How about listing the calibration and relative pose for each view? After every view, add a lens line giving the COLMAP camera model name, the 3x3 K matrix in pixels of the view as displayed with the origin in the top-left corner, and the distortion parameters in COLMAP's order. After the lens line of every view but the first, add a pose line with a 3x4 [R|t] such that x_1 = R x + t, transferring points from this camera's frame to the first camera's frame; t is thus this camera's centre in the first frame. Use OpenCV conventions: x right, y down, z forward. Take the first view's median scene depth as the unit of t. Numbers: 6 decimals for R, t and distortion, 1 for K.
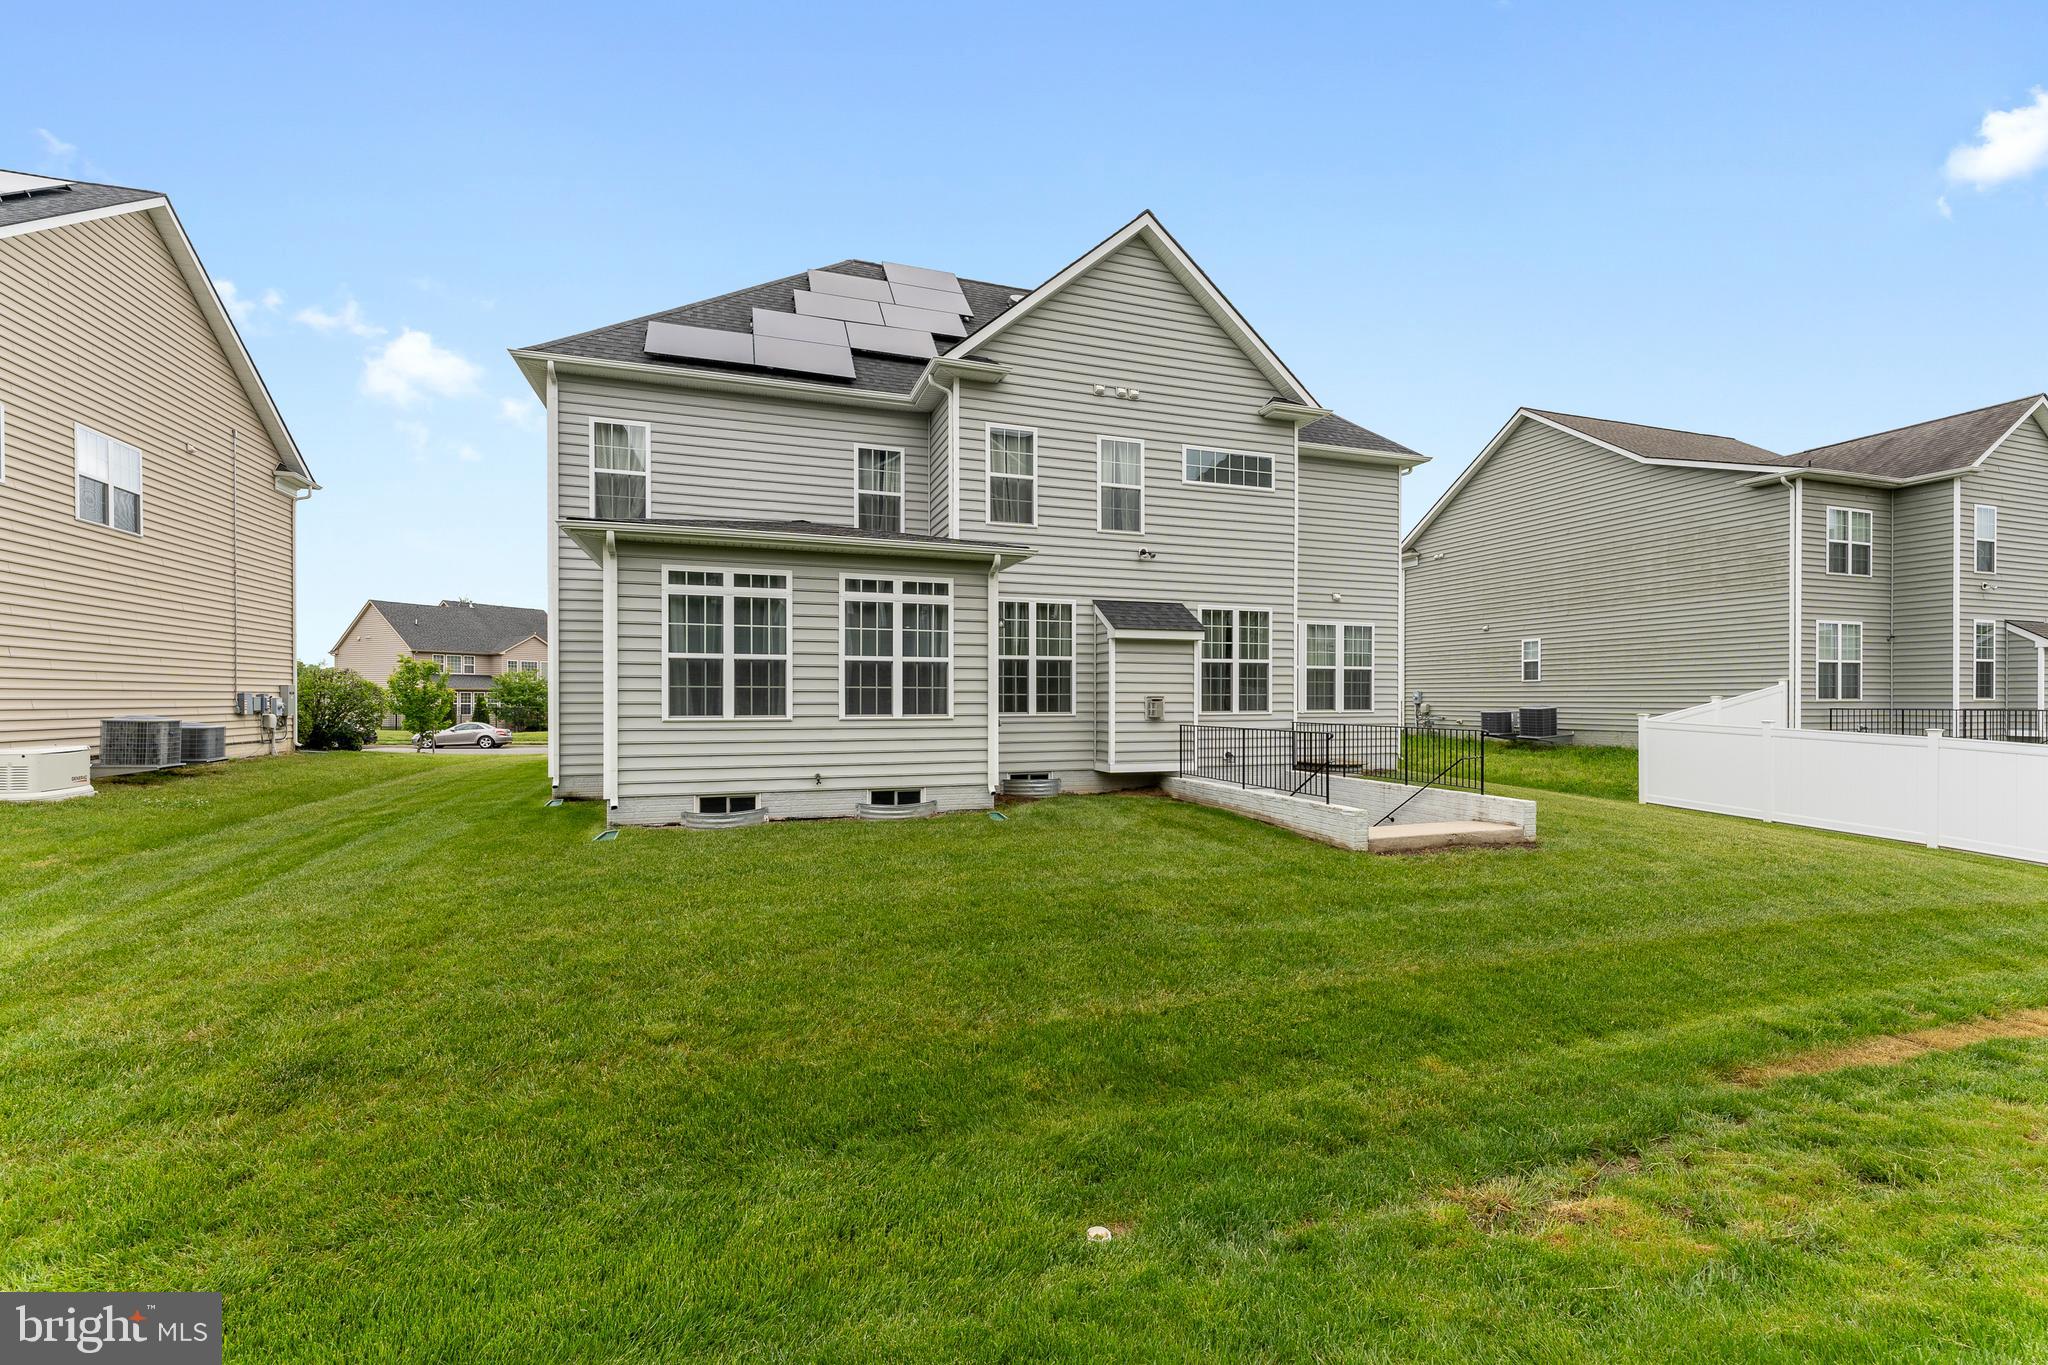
lens RADIAL K [[845.8, 0, 1048.1], [0, 845.8, 701.7], [0, 0, 1]] dist [0.000592, 0.000277]
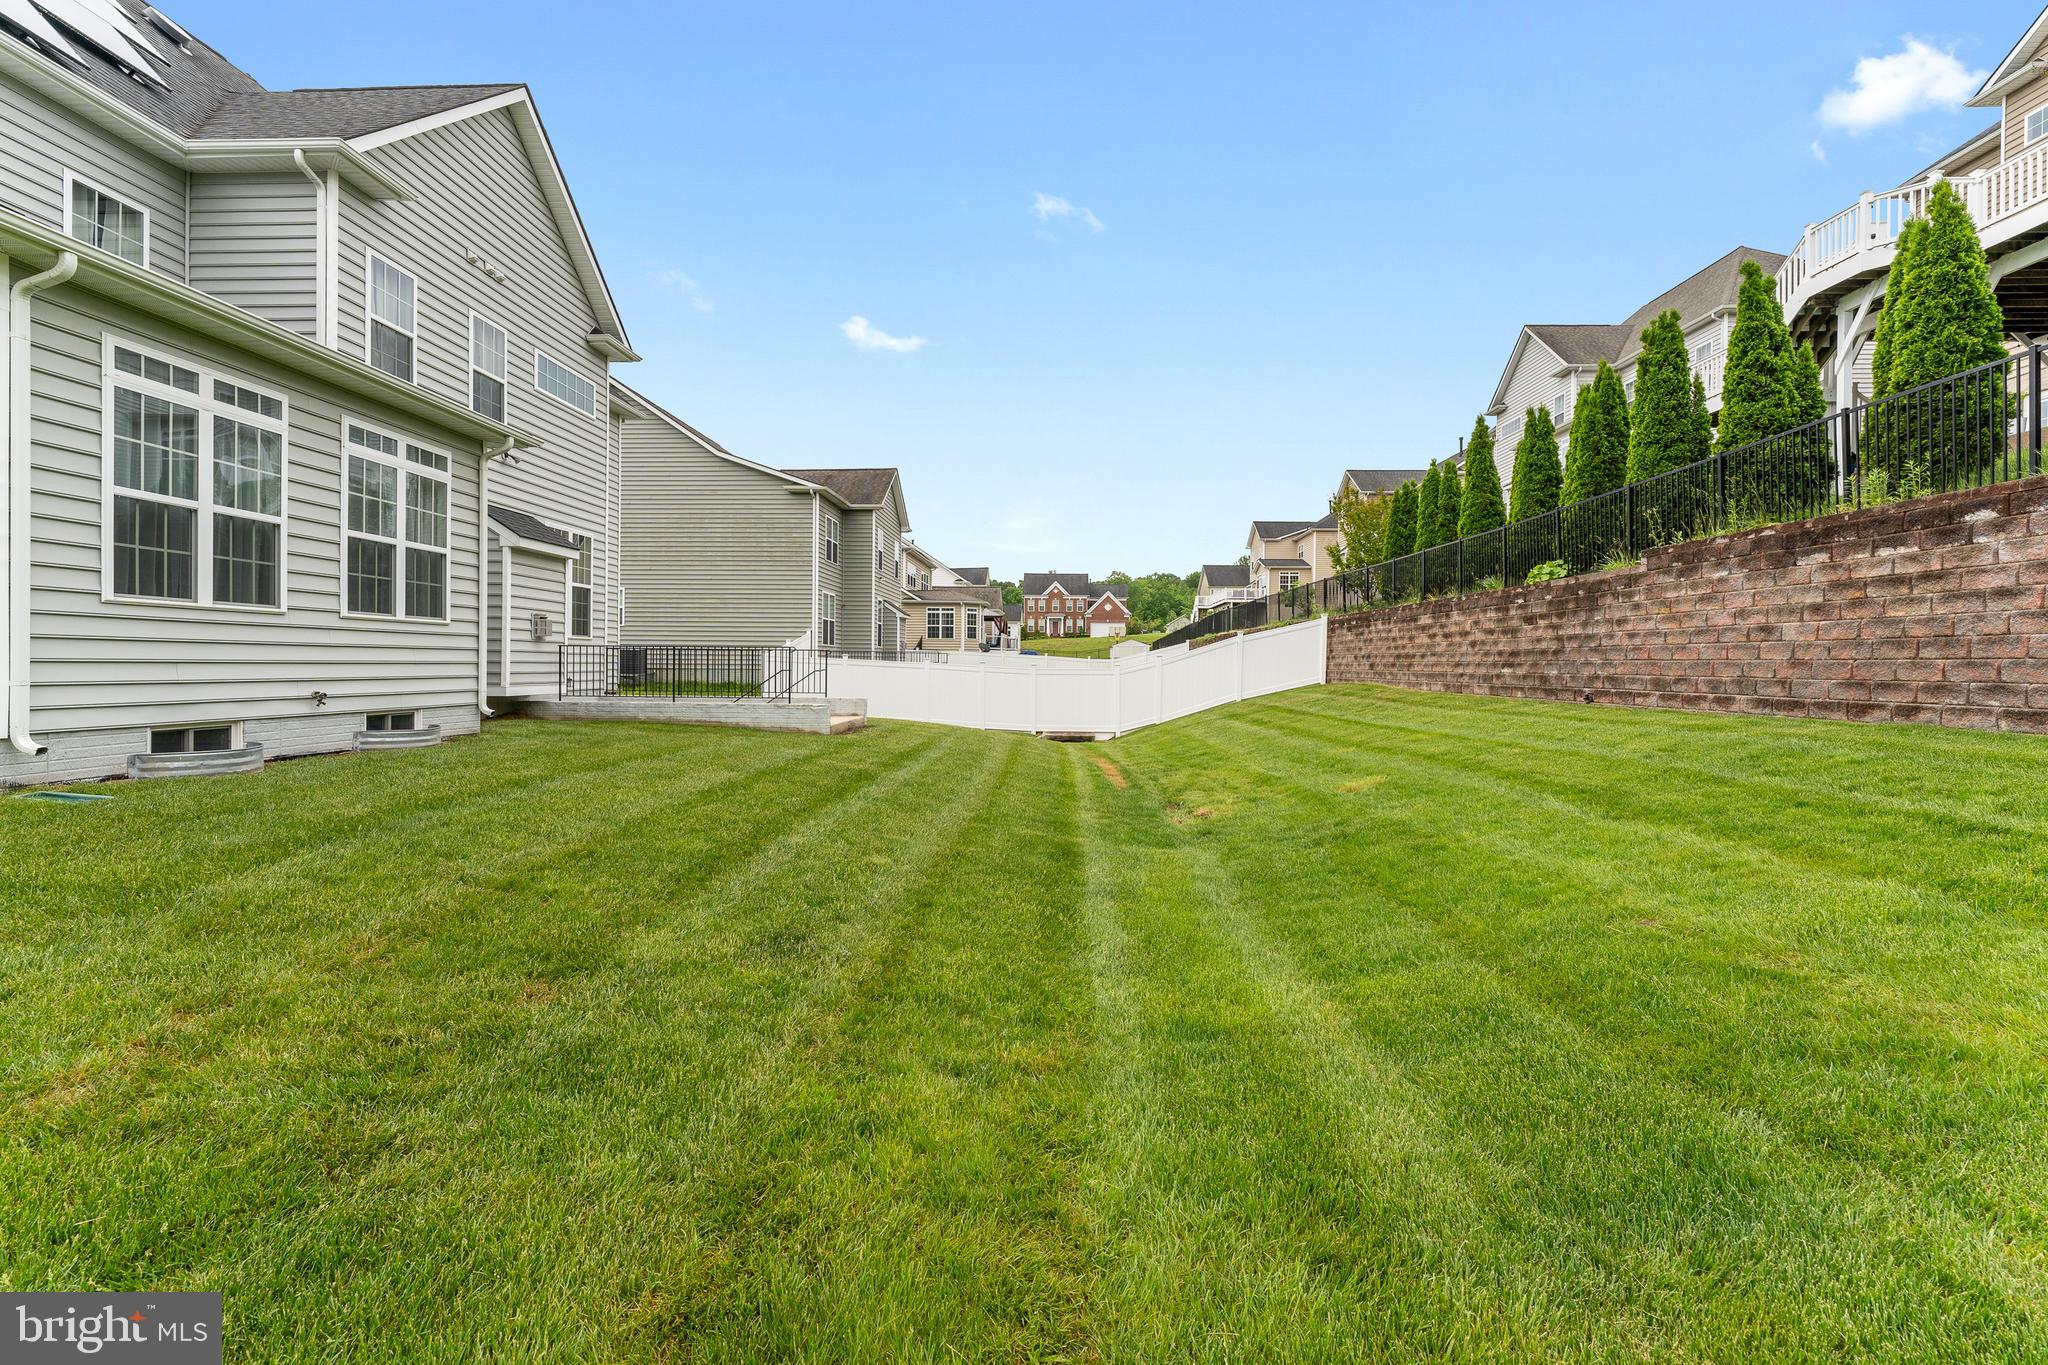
lens RADIAL K [[880.7, 0, 1010.0], [0, 880.7, 672.1], [0, 0, 1]] dist [0.007567, -0.001287]
pose [[0.384888, -0.003538, 0.922956, -0.564770], [-0.010390, 0.999913, 0.008166, 0.043679], [-0.922905, -0.012733, 0.384818, 0.135776]]
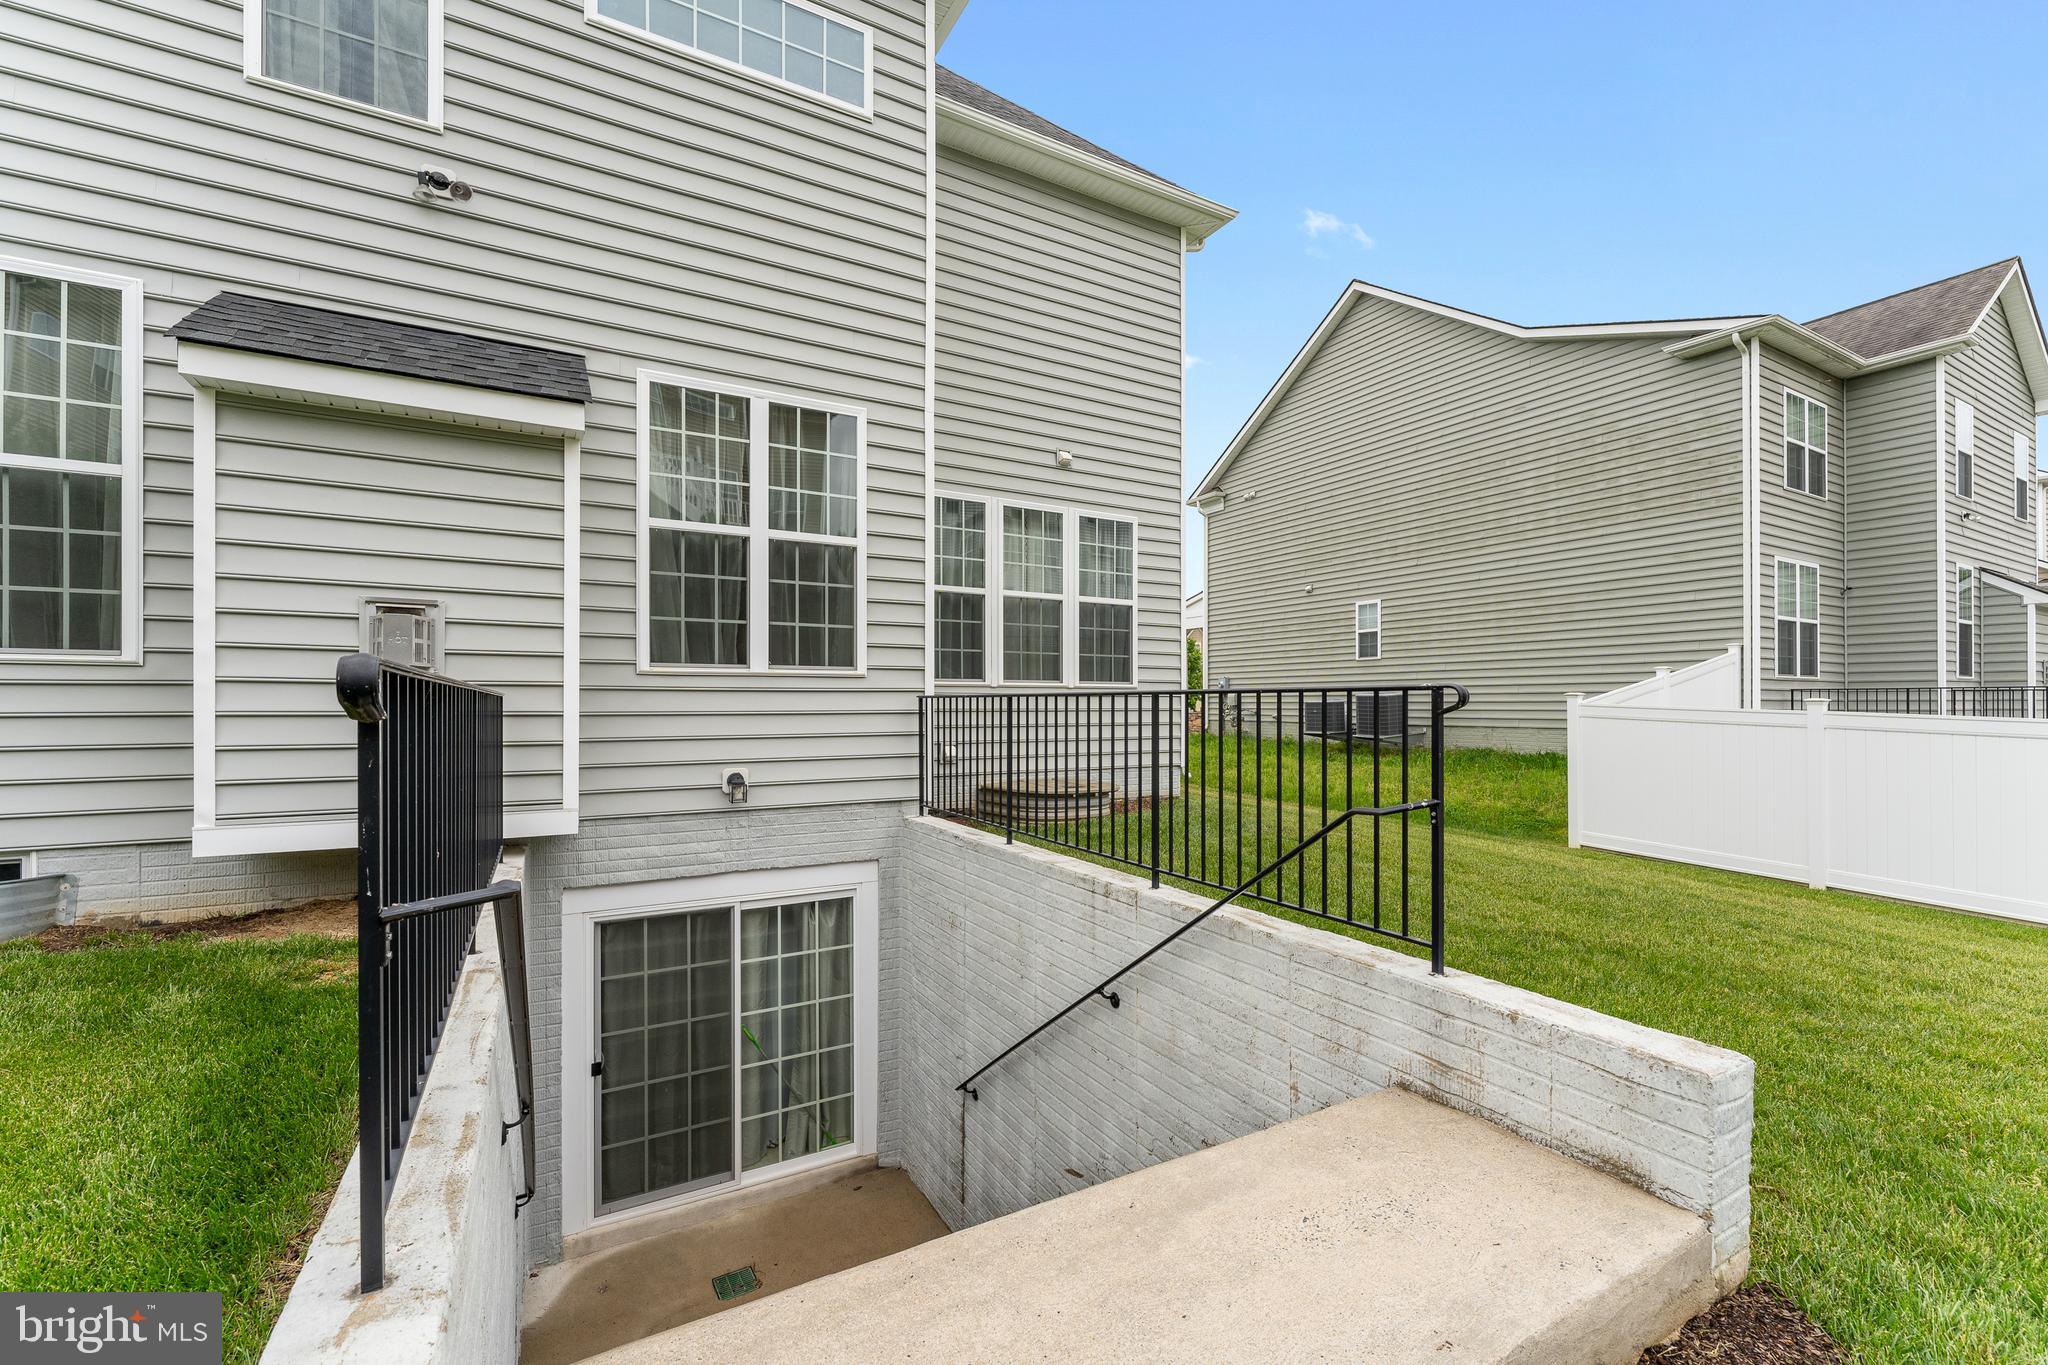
lens RADIAL K [[845.8, 0, 1030.9], [0, 845.8, 699.3], [0, 0, 1]] dist [0.000592, 0.000277]
pose [[0.982554, 0.002114, 0.185963, 0.287422], [-0.000579, 0.999965, -0.008309, 0.031595], [-0.185974, 0.008056, 0.982522, 0.639336]]
